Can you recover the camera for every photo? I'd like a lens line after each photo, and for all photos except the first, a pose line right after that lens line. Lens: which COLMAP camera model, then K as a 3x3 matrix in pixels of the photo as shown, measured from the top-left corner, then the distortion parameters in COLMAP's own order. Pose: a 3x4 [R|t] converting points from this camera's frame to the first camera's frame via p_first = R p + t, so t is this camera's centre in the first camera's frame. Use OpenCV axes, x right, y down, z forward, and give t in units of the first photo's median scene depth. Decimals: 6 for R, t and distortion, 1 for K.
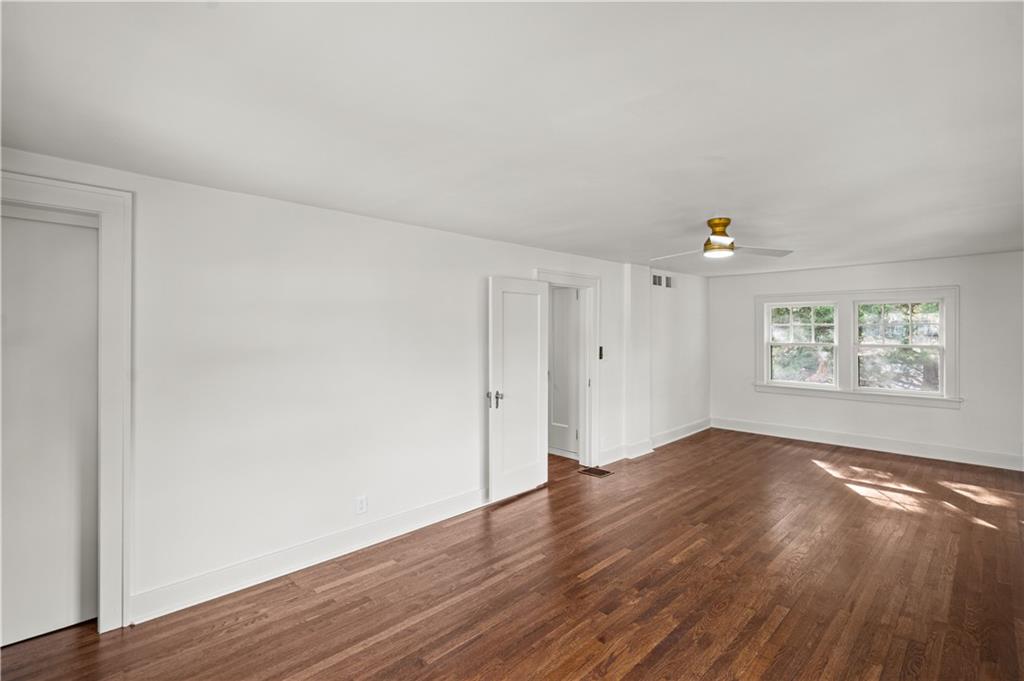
lens RADIAL K [[467.9, 0, 513.8], [0, 467.9, 333.8], [0, 0, 1]] dist [-0.000106, 0.000162]
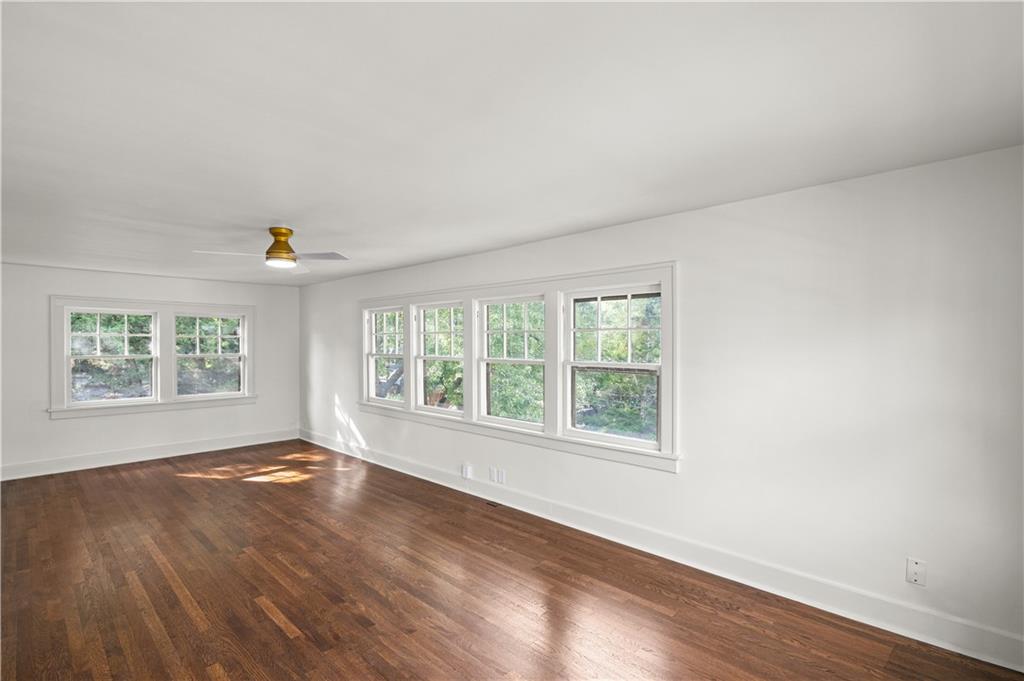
lens RADIAL K [[473.2, 0, 515.2], [0, 473.2, 345.3], [0, 0, 1]] dist [-0.000127, 0.000254]
pose [[-0.038375, 0.000021, 0.999263, -0.501296], [0.000045, 1.000000, -0.000019, 0.001507], [-0.999263, 0.000044, -0.038375, 0.448914]]
